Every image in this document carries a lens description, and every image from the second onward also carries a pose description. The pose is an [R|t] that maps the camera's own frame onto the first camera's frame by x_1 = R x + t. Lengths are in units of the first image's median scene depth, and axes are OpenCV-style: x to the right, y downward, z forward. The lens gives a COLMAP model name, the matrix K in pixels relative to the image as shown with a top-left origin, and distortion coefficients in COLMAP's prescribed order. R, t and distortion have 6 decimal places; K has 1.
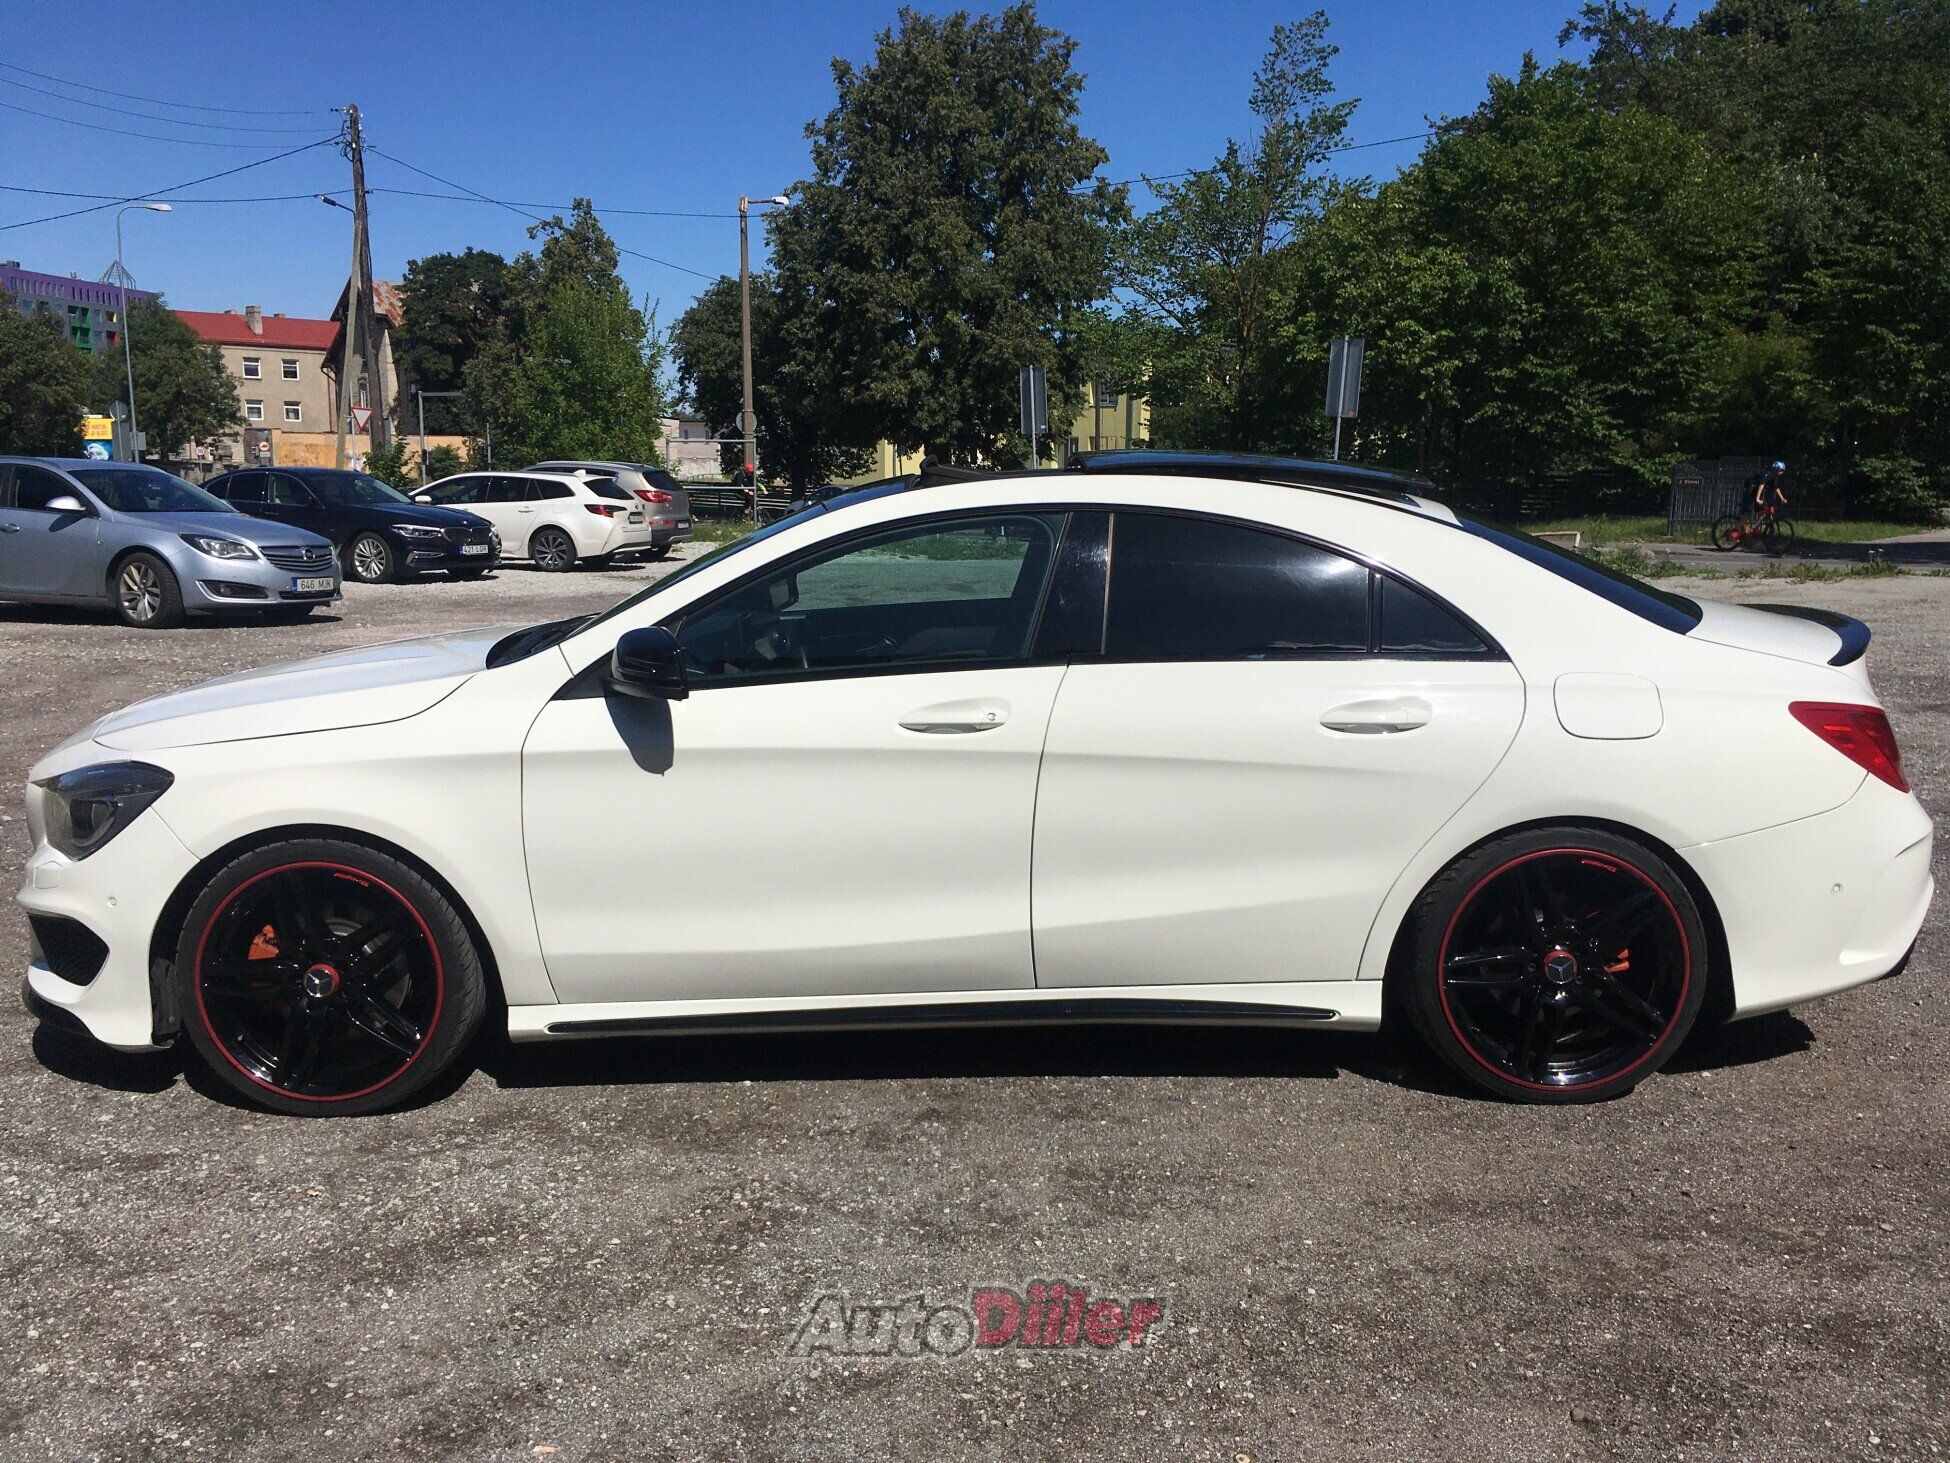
lens RADIAL K [[1631.7, 0, 979.9], [0, 1631.7, 732.6], [0, 0, 1]] dist [0.071632, -0.099434]
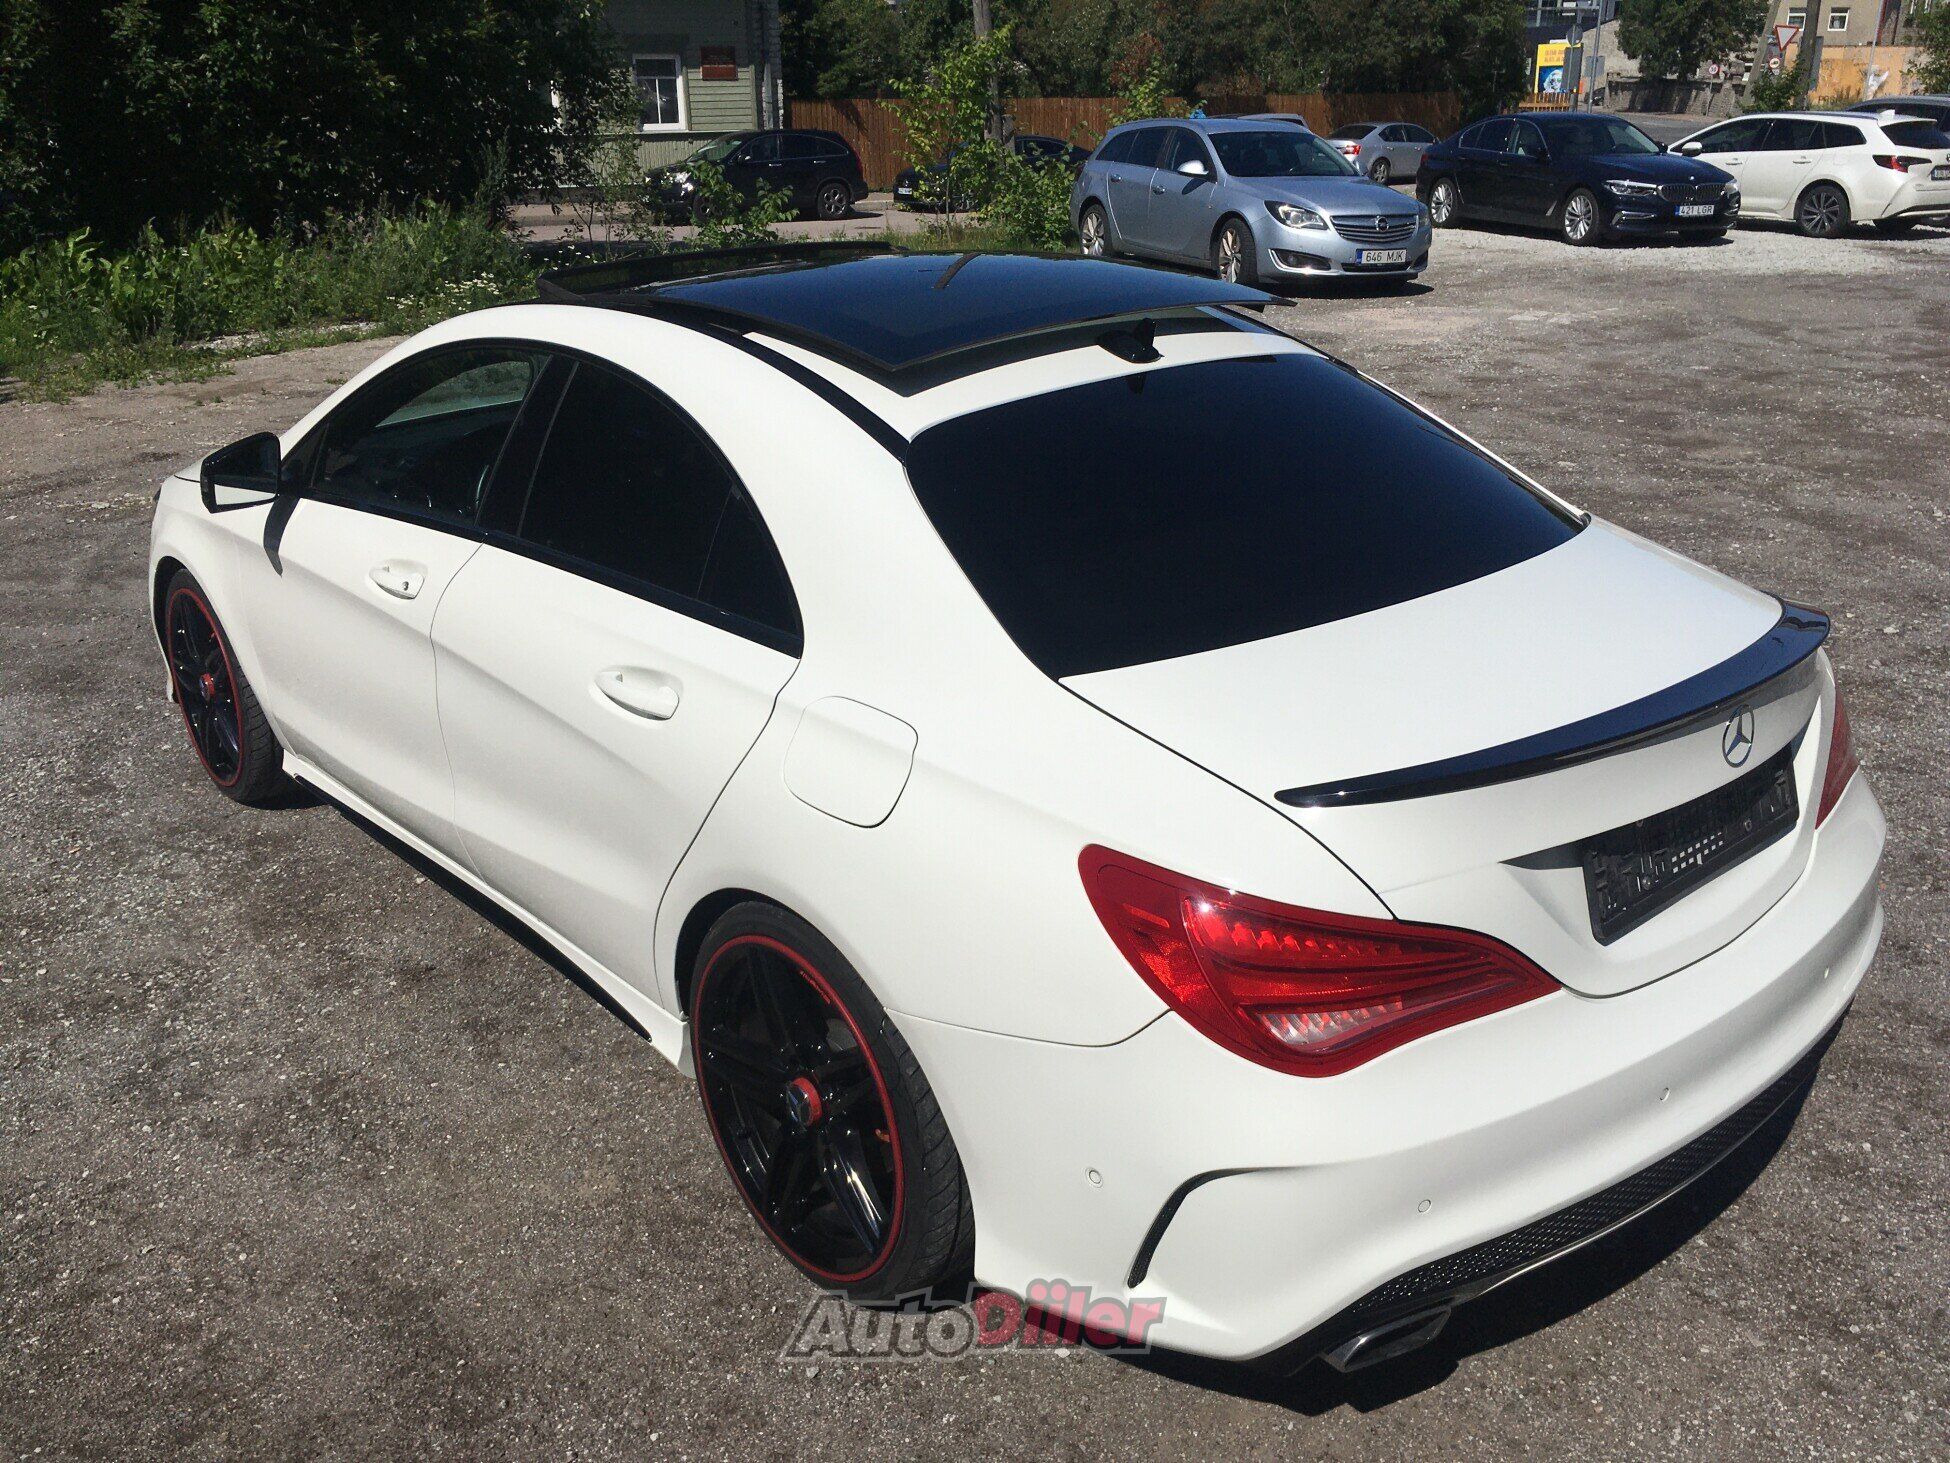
lens RADIAL K [[1631.7, 0, 979.9], [0, 1631.7, 732.6], [0, 0, 1]] dist [0.071632, -0.099434]
pose [[0.661802, 0.260590, -0.702930, 0.199553], [-0.104352, 0.960535, 0.257842, -0.045390], [0.742380, -0.097288, 0.662877, 0.144873]]
